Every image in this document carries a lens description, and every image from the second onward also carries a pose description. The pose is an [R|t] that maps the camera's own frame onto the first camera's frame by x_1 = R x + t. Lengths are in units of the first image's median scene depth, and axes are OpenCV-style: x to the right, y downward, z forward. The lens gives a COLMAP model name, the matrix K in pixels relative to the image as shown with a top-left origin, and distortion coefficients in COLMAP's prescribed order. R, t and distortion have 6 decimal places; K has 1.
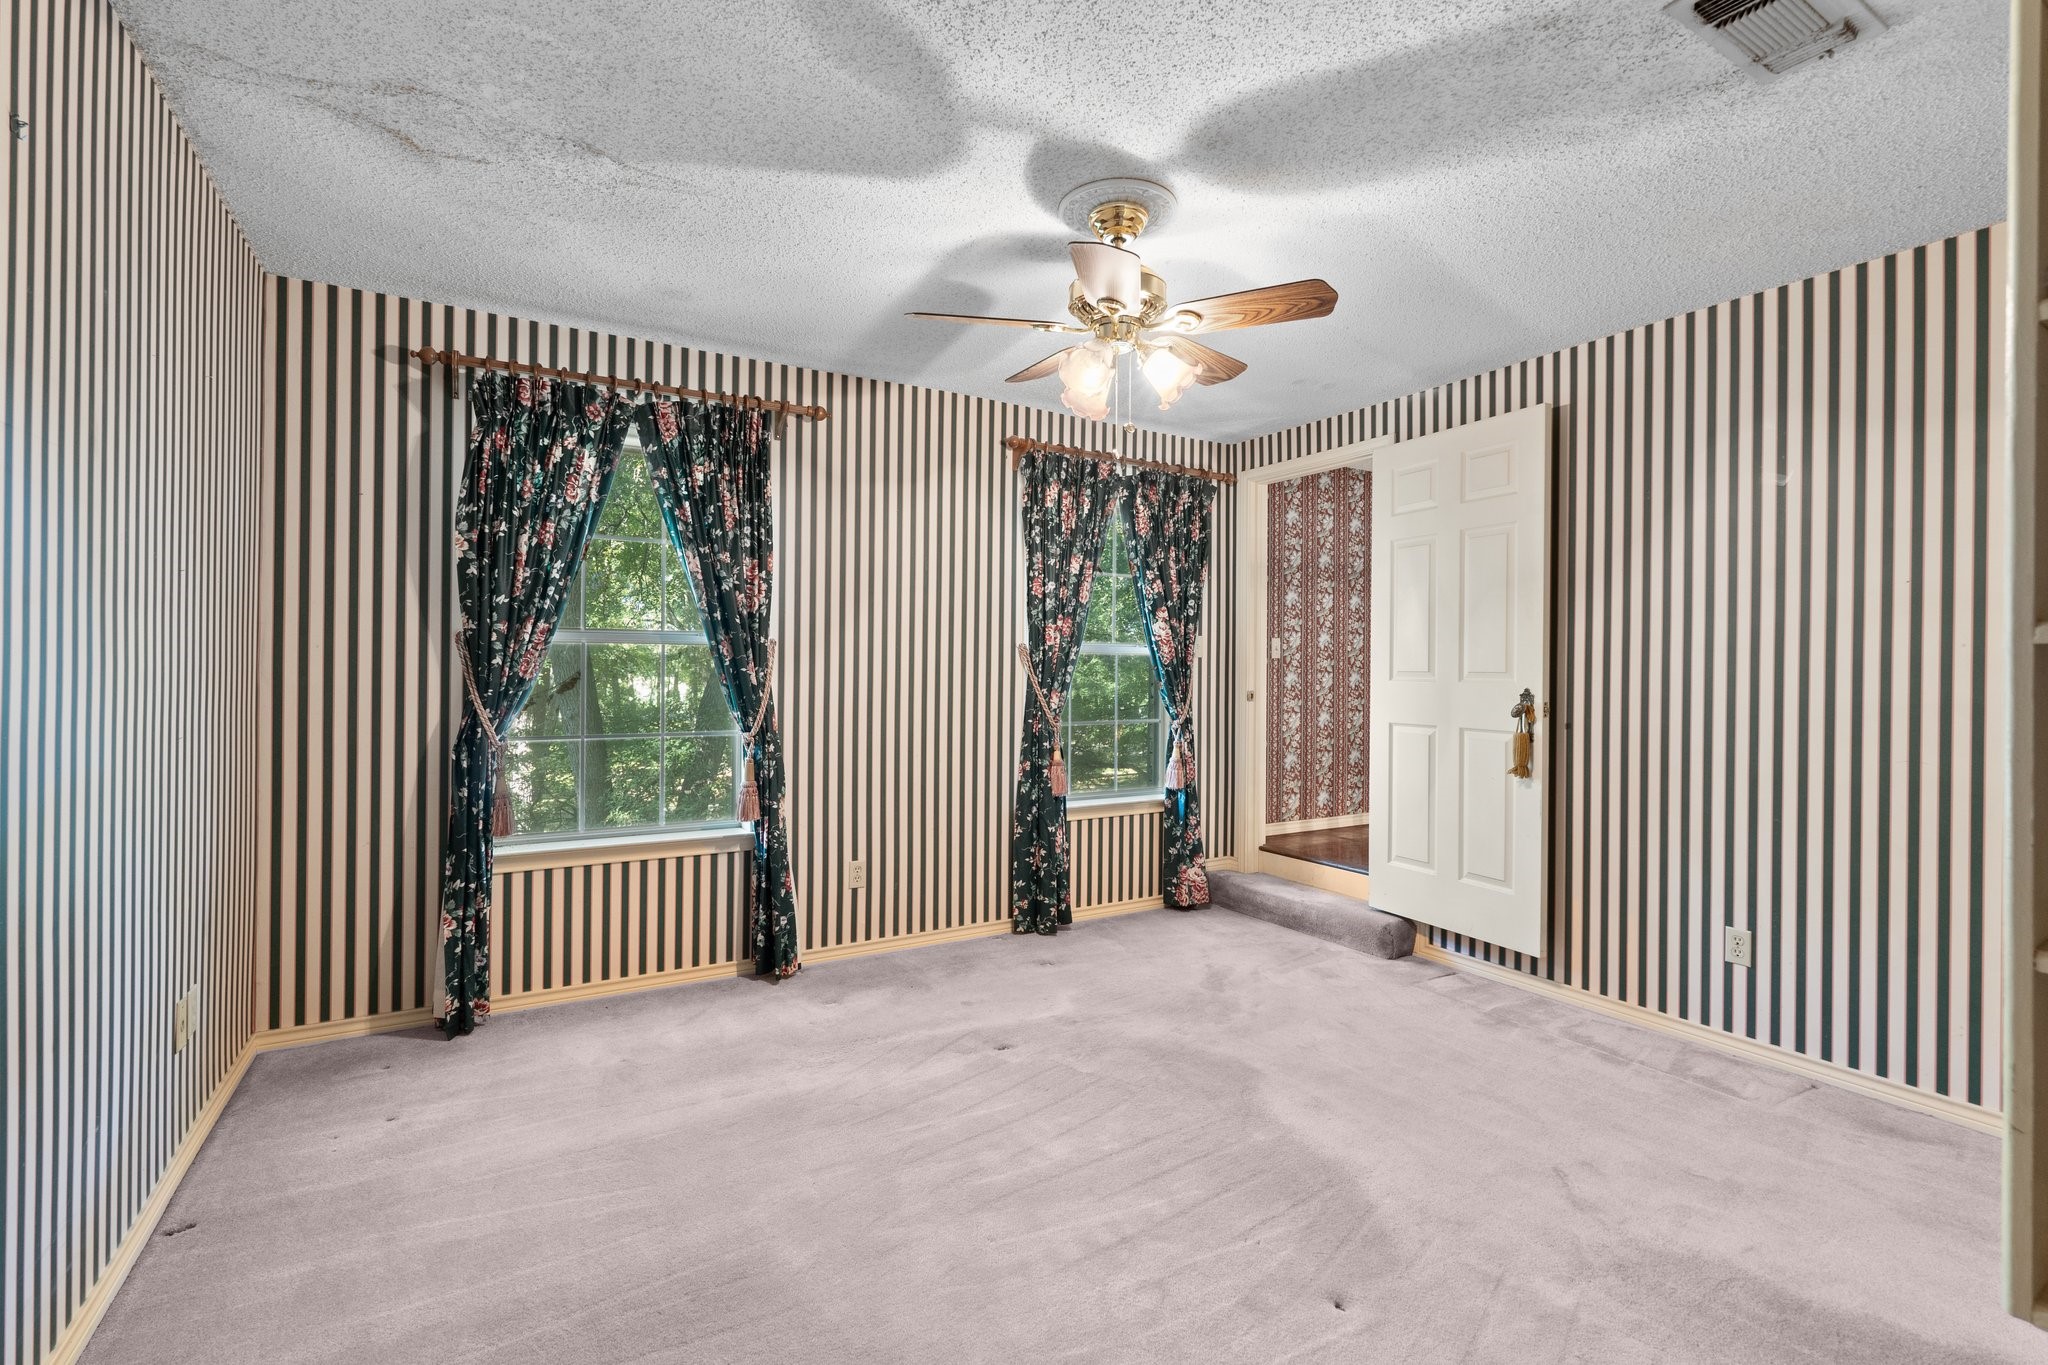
lens RADIAL K [[924.2, 0, 1018.7], [0, 924.2, 677.6], [0, 0, 1]] dist [-0.002096, 0.000564]
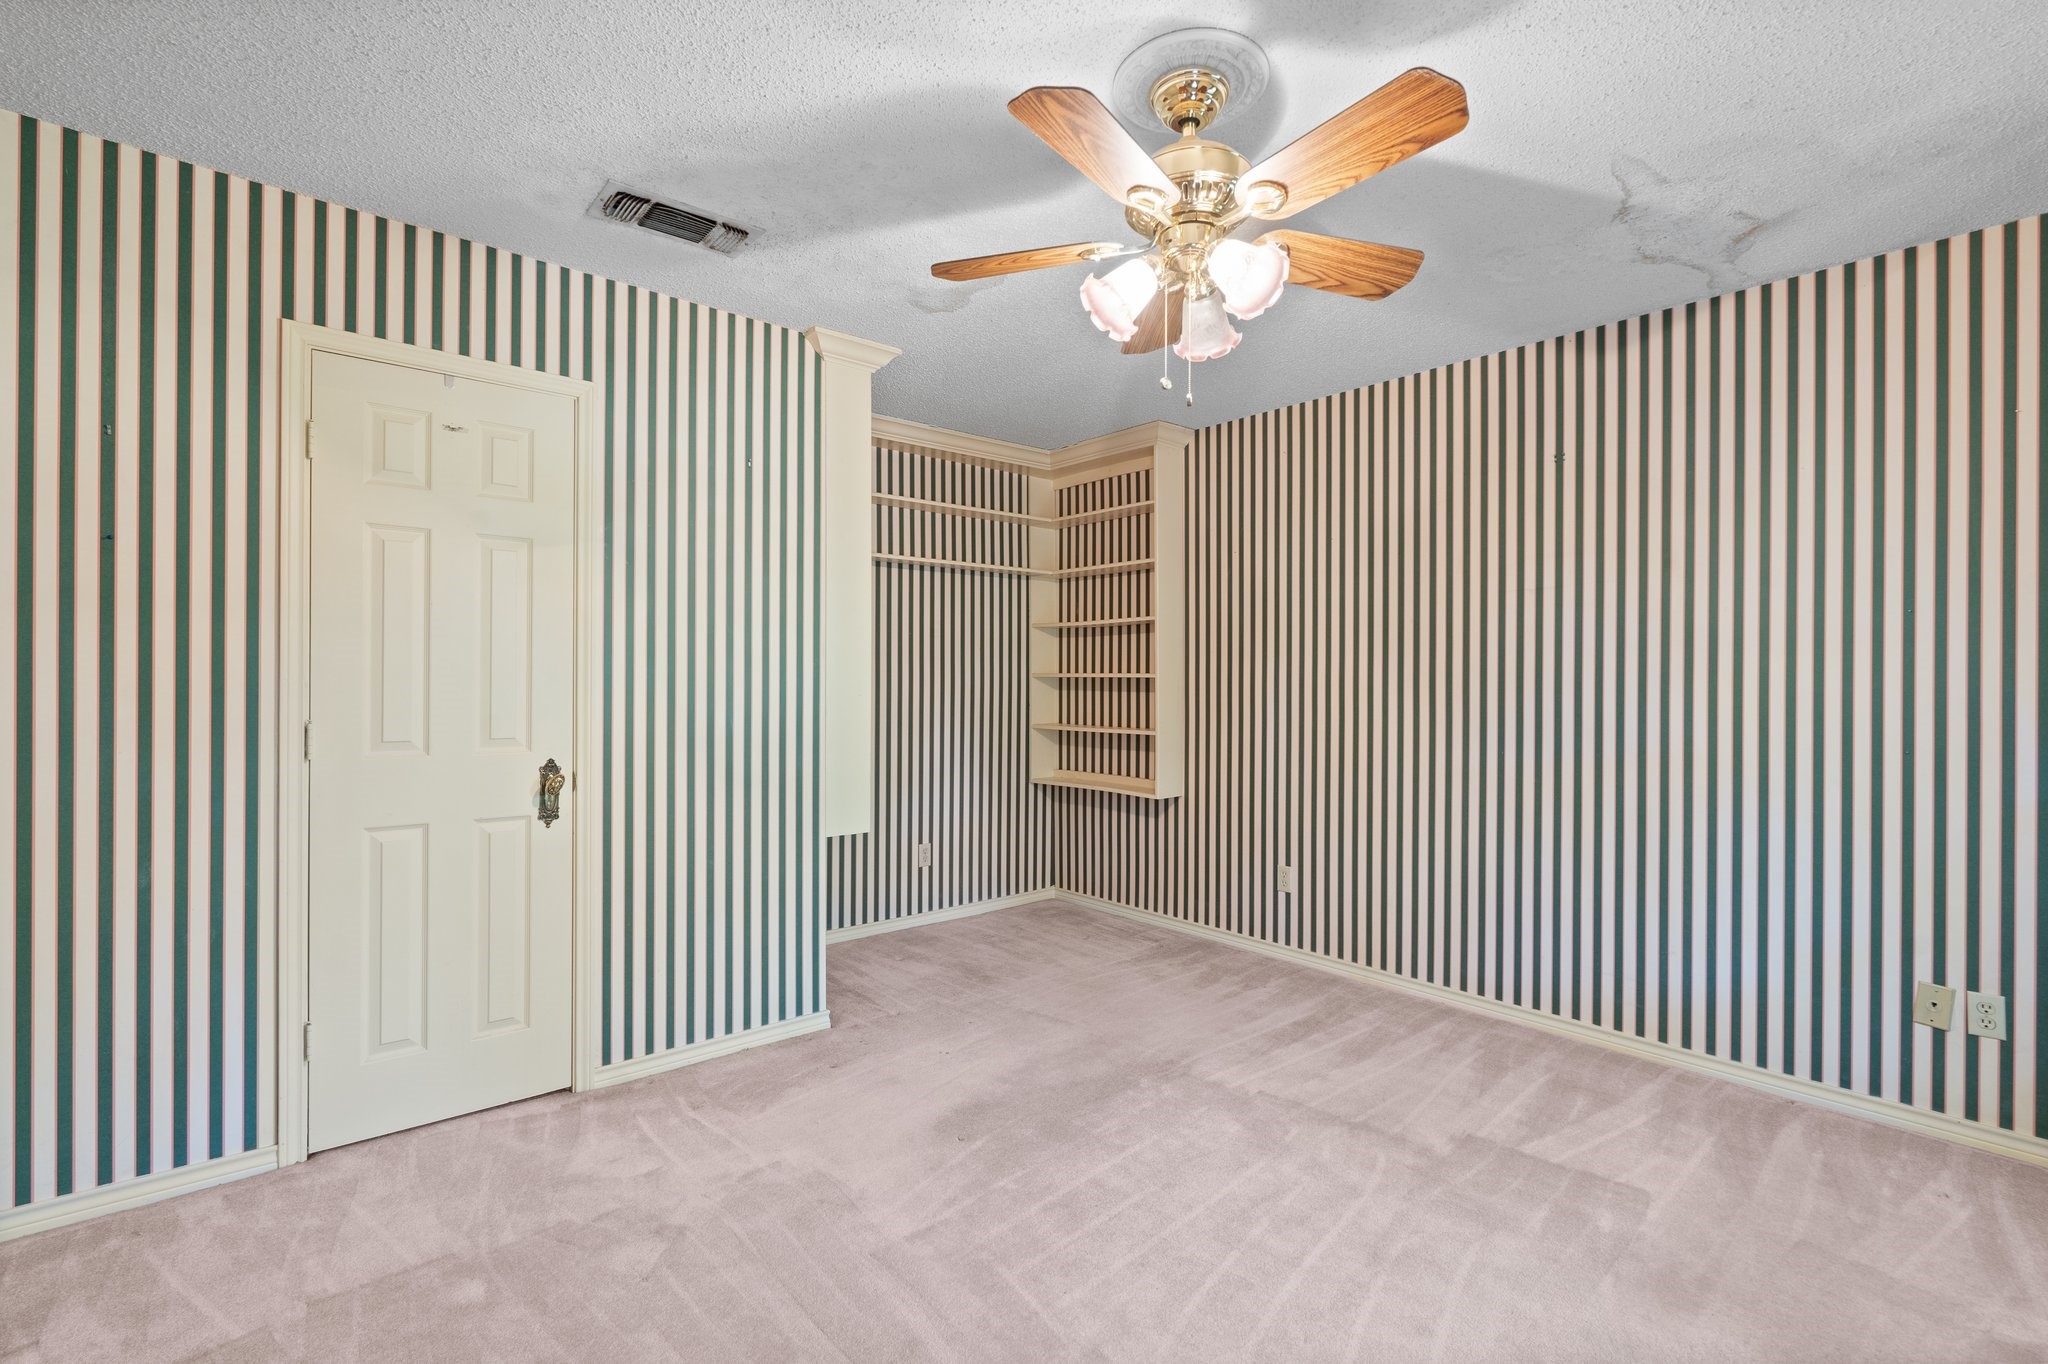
lens RADIAL K [[924.2, 0, 1030.4], [0, 924.2, 681.7], [0, 0, 1]] dist [-0.002096, 0.000564]
pose [[0.983278, -0.002076, 0.182102, -0.084674], [0.003244, 0.999976, -0.006119, -0.001722], [-0.182084, 0.006608, 0.983261, 0.142615]]
